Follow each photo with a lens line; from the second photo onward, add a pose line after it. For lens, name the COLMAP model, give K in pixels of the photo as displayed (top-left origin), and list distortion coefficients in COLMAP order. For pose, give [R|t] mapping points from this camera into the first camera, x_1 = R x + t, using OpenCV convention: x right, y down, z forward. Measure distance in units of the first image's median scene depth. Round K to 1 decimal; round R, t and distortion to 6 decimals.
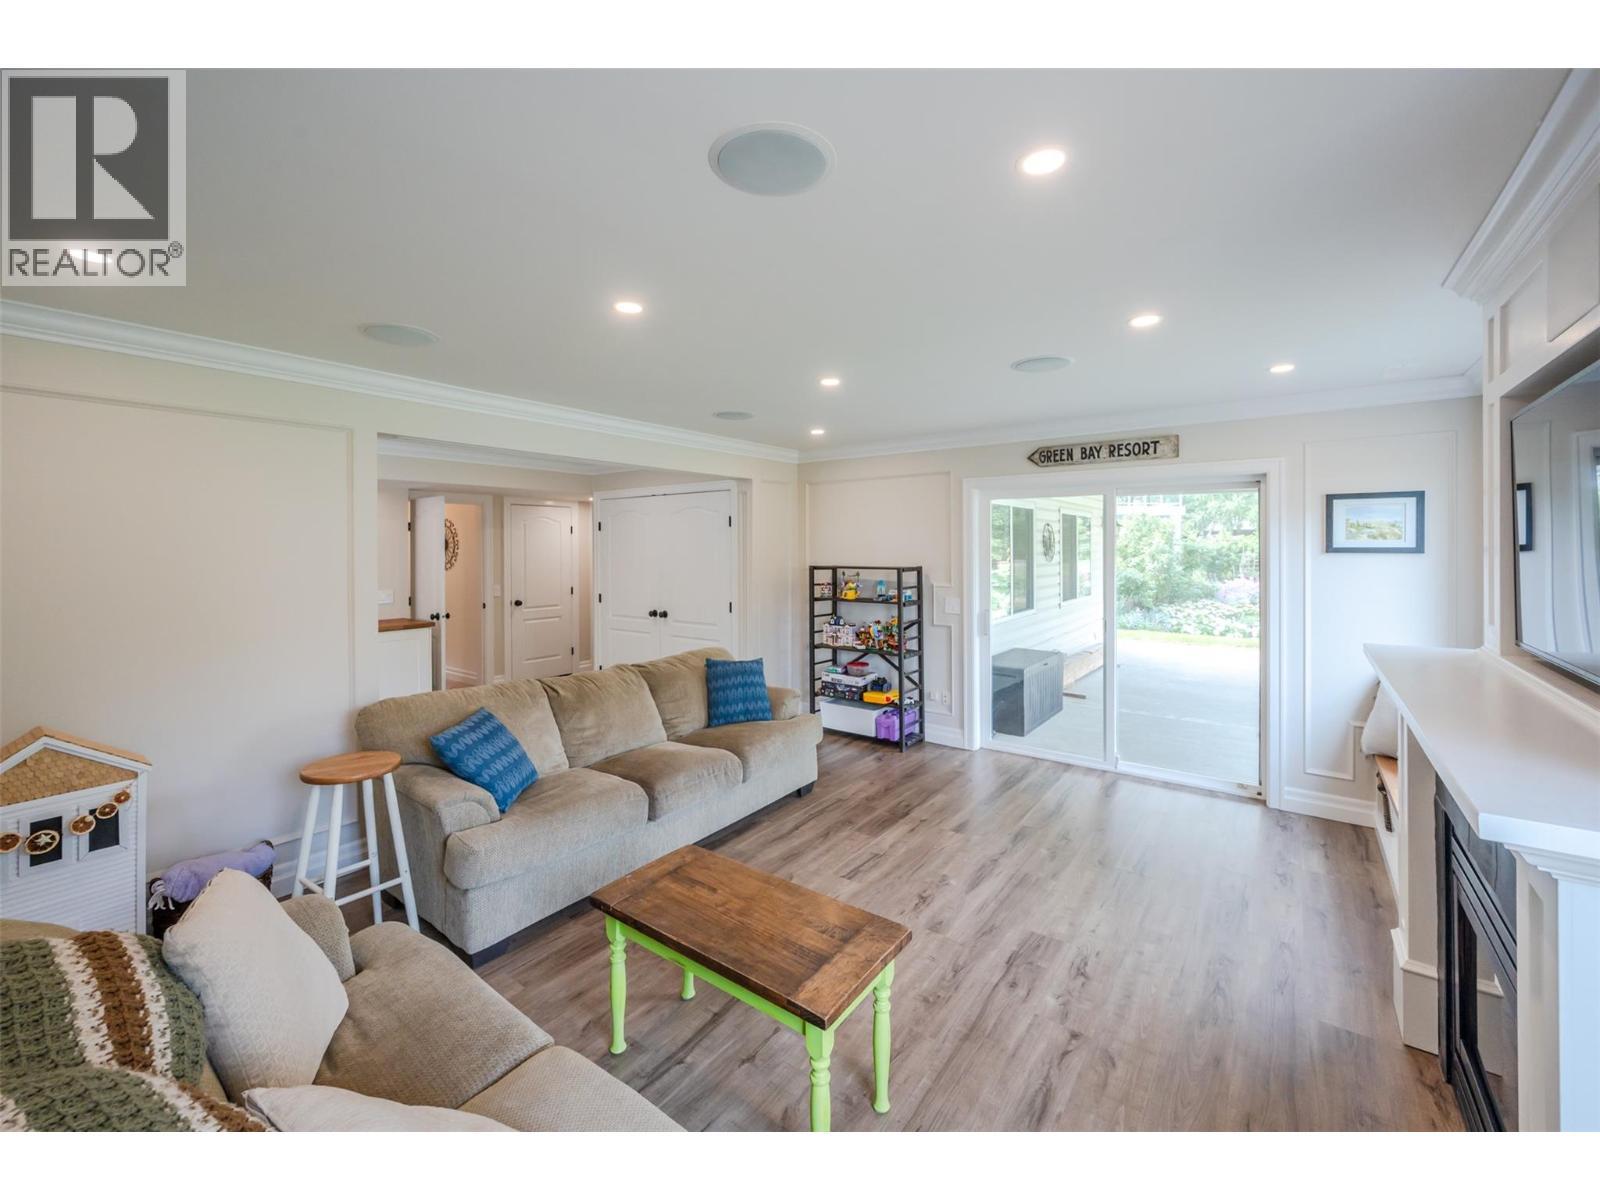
lens RADIAL K [[641.9, 0, 783.9], [0, 641.9, 542.5], [0, 0, 1]] dist [0.001023, 0.000550]
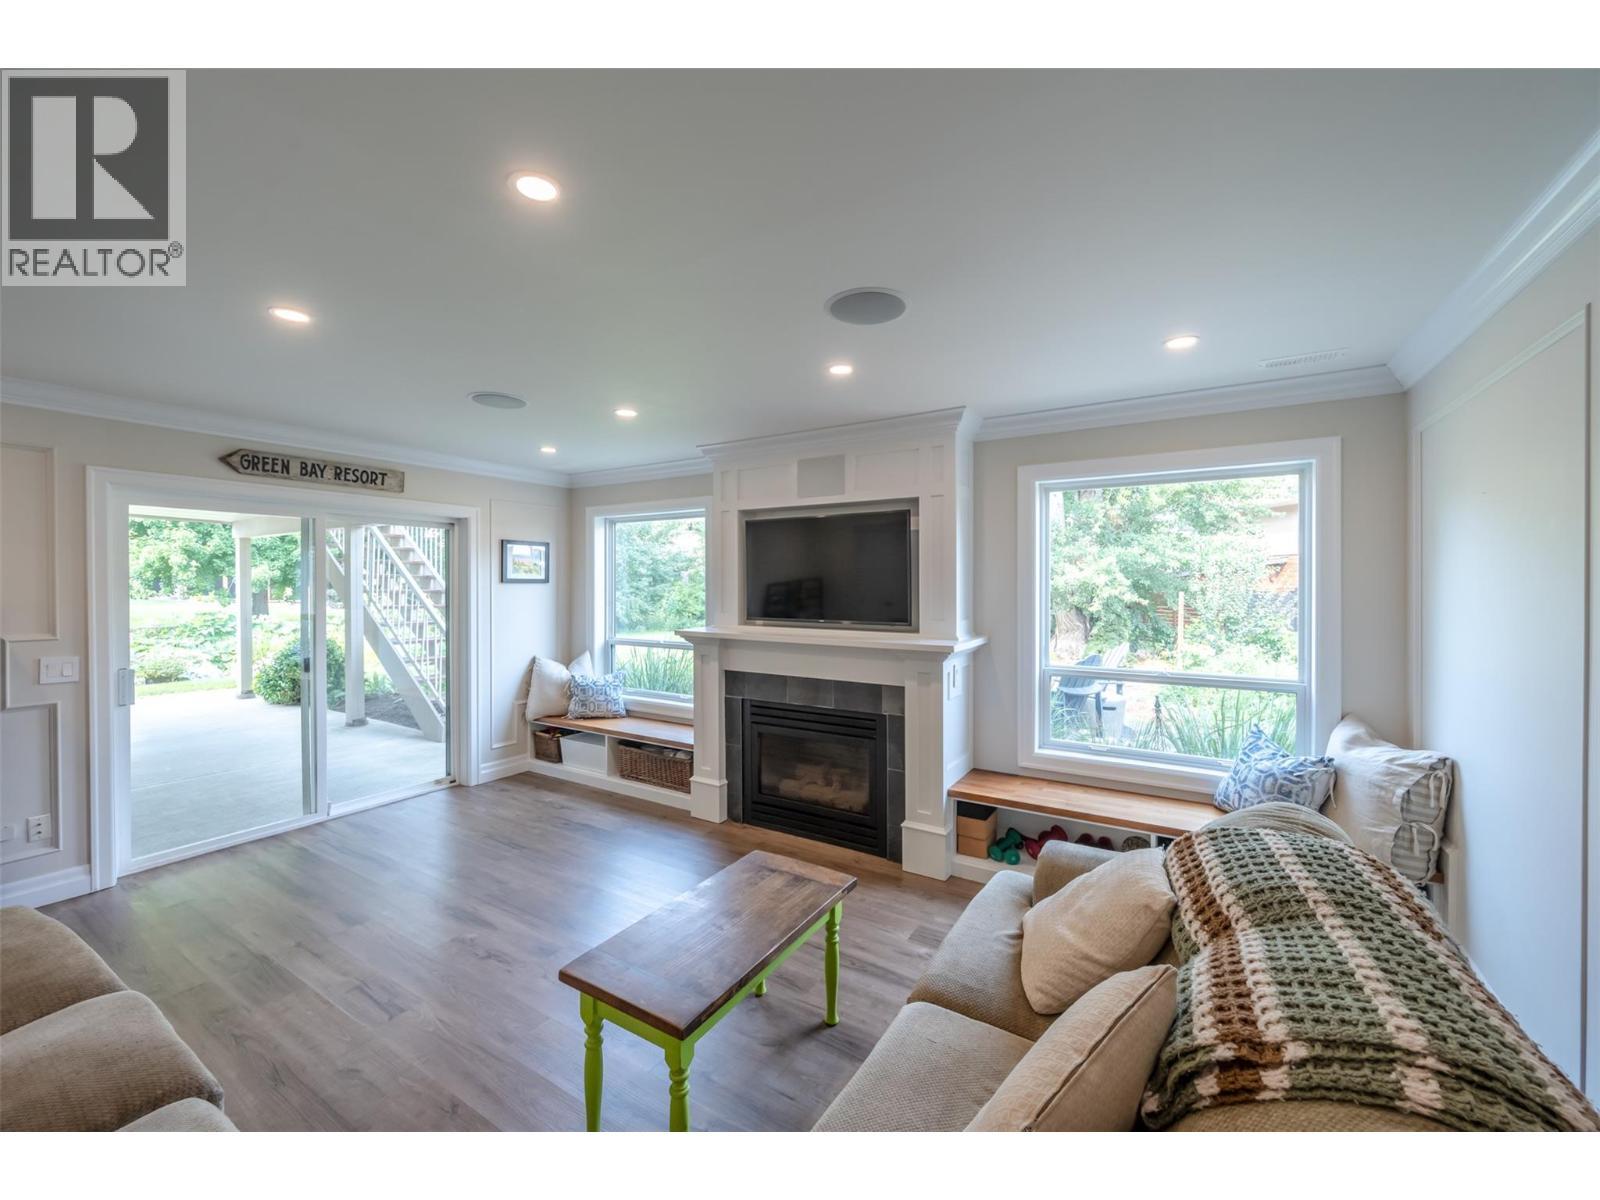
lens RADIAL K [[641.9, 0, 789.0], [0, 641.9, 588.8], [0, 0, 1]] dist [0.001023, 0.000550]
pose [[-0.089393, -0.000433, 0.995996, -0.604300], [-0.002573, 0.999997, 0.000204, 0.028632], [-0.995993, -0.002545, -0.089393, 0.553303]]
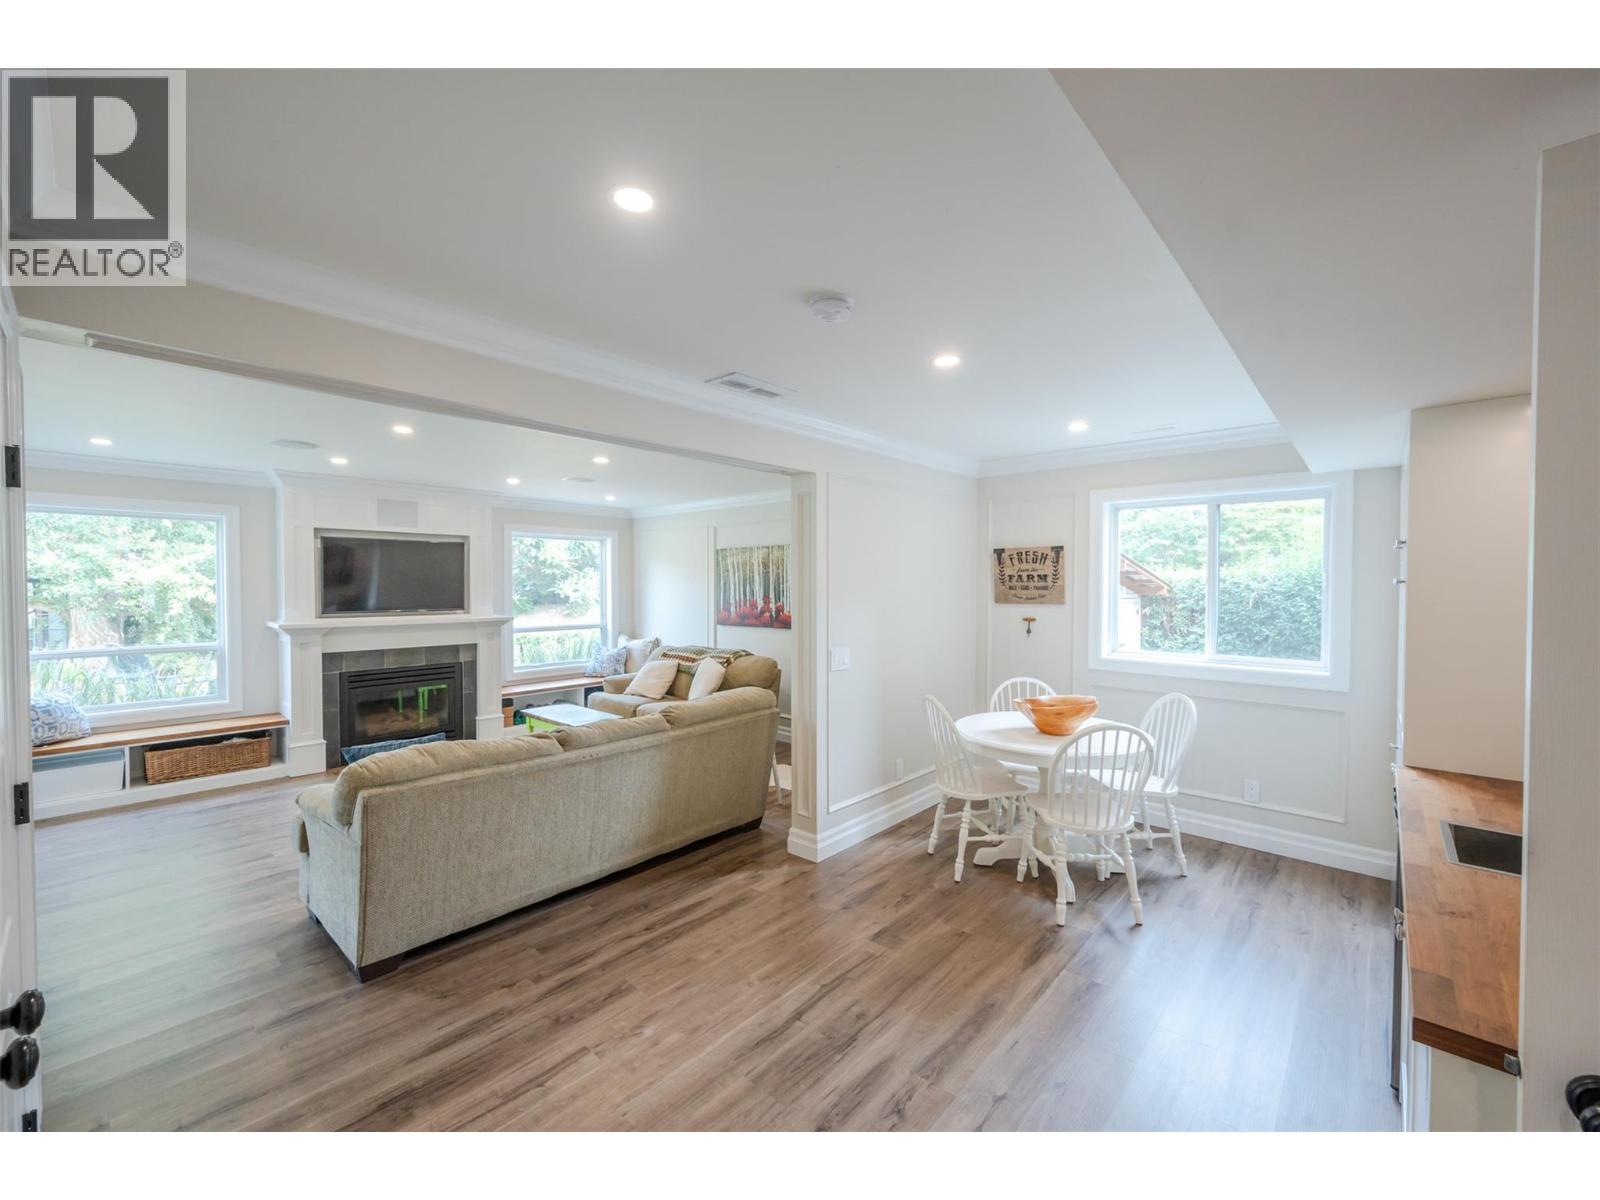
lens RADIAL K [[641.9, 0, 791.9], [0, 641.9, 586.9], [0, 0, 1]] dist [0.001023, 0.000550]
pose [[-0.997492, 0.003595, 0.070688, -0.634775], [0.003614, 0.999993, 0.000139, 0.025842], [-0.070687, 0.000394, -0.997498, 1.968696]]
